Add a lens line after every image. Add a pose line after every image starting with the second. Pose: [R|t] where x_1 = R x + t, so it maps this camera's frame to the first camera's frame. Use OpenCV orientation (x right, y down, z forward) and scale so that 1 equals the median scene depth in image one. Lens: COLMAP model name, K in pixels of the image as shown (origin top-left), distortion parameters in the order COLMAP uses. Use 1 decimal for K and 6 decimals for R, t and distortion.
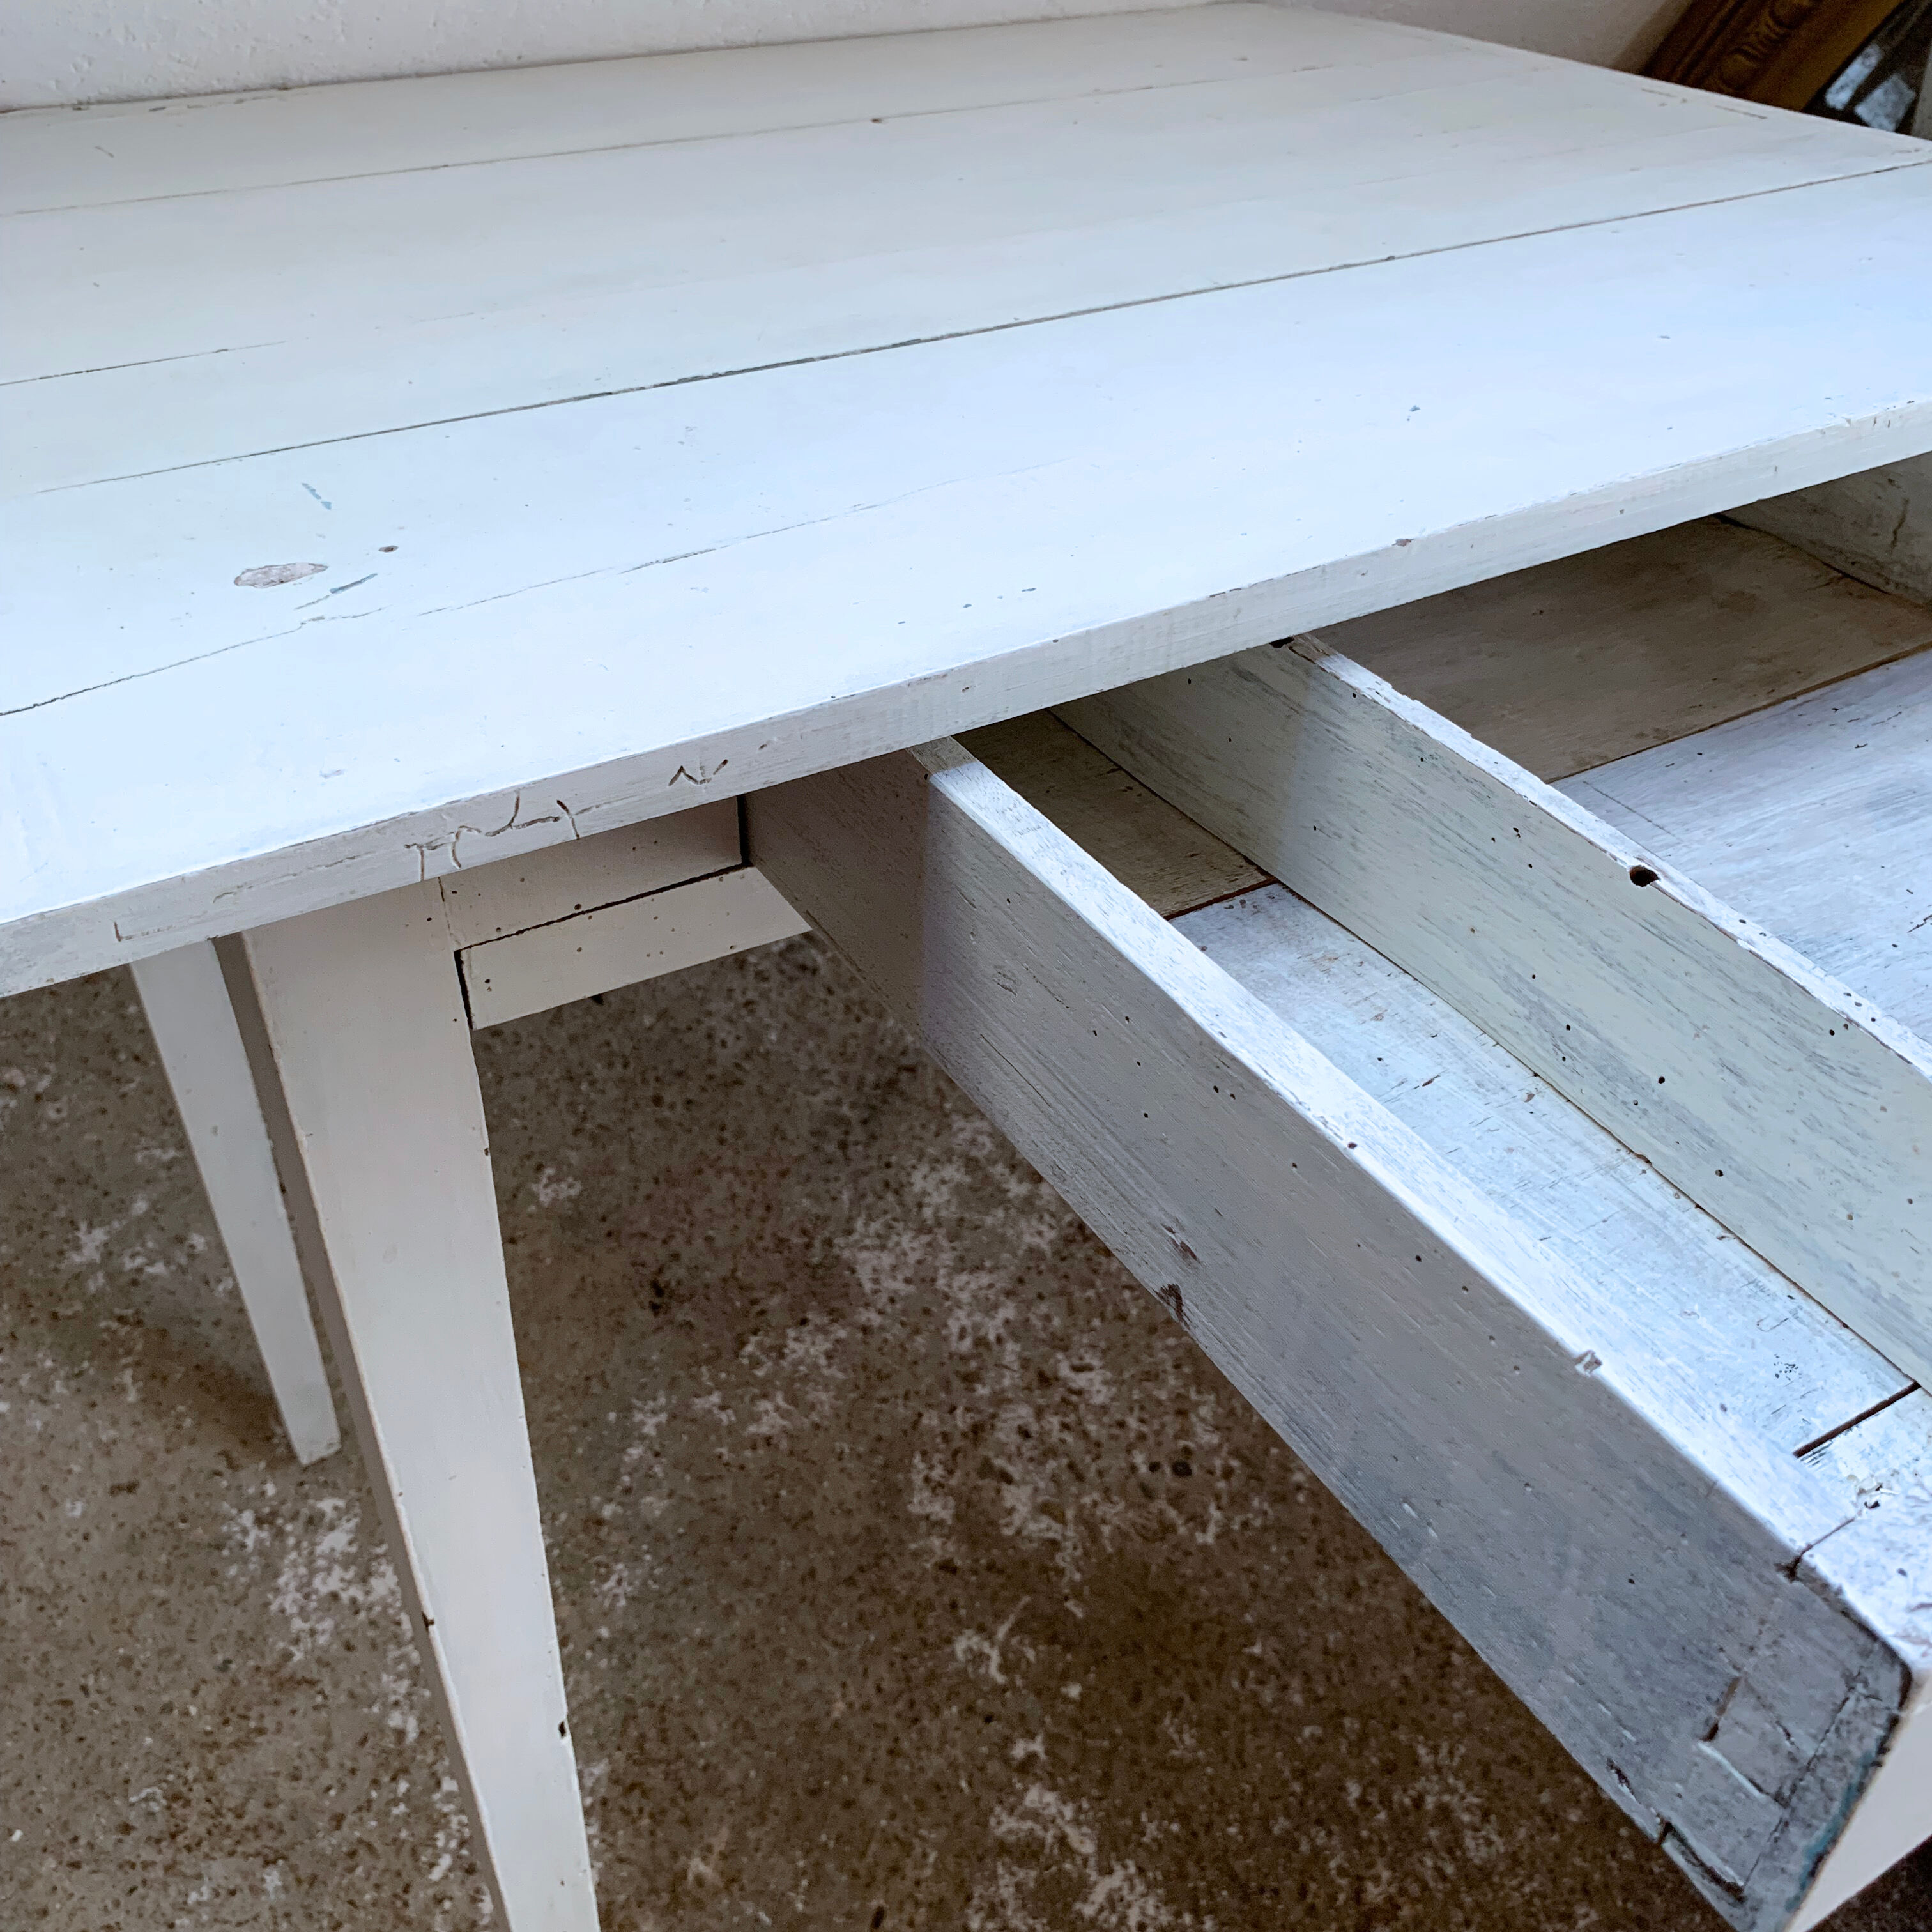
lens RADIAL K [[2020.9, 0, 989.2], [0, 2020.9, 958.9], [0, 0, 1]] dist [0.178048, -0.532895]
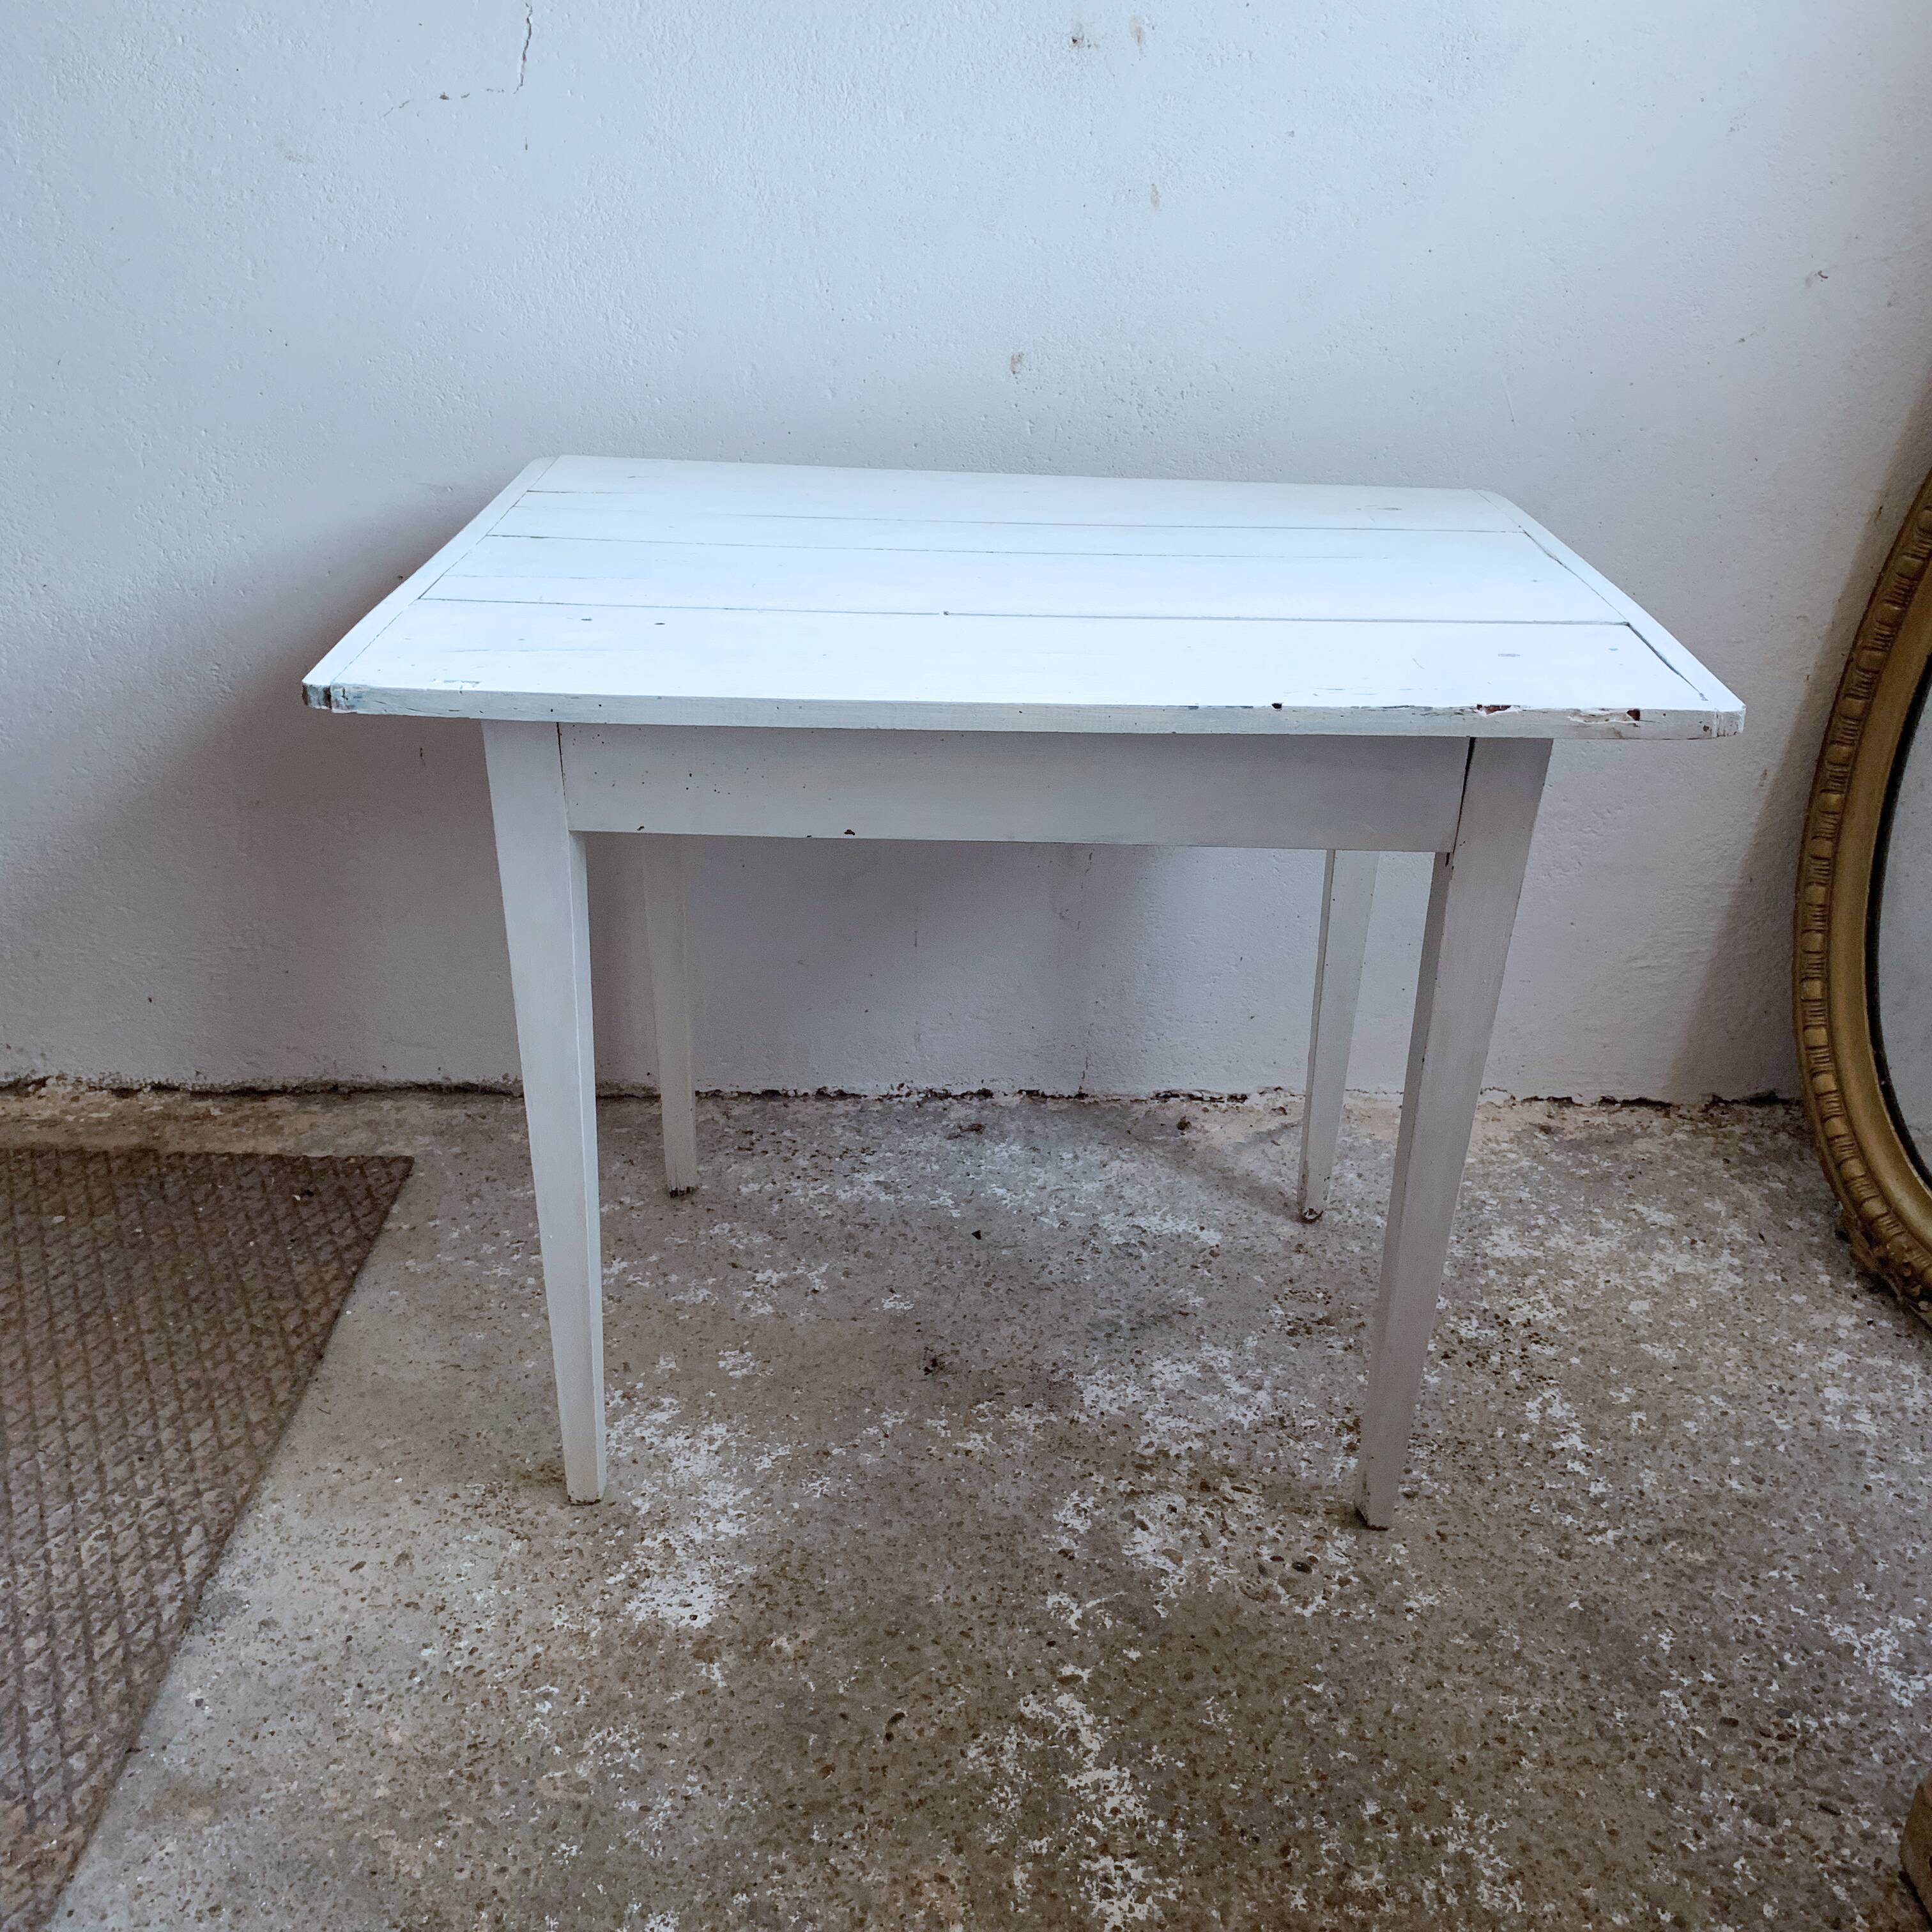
lens RADIAL K [[1950.0, 0, 962.2], [0, 1950.0, 921.8], [0, 0, 1]] dist [0.044672, -0.093687]
pose [[0.857790, -0.092653, -0.505581, 0.529119], [-0.286758, 0.730053, -0.620317, 0.735444], [0.426575, 0.677081, 0.599663, 0.025220]]
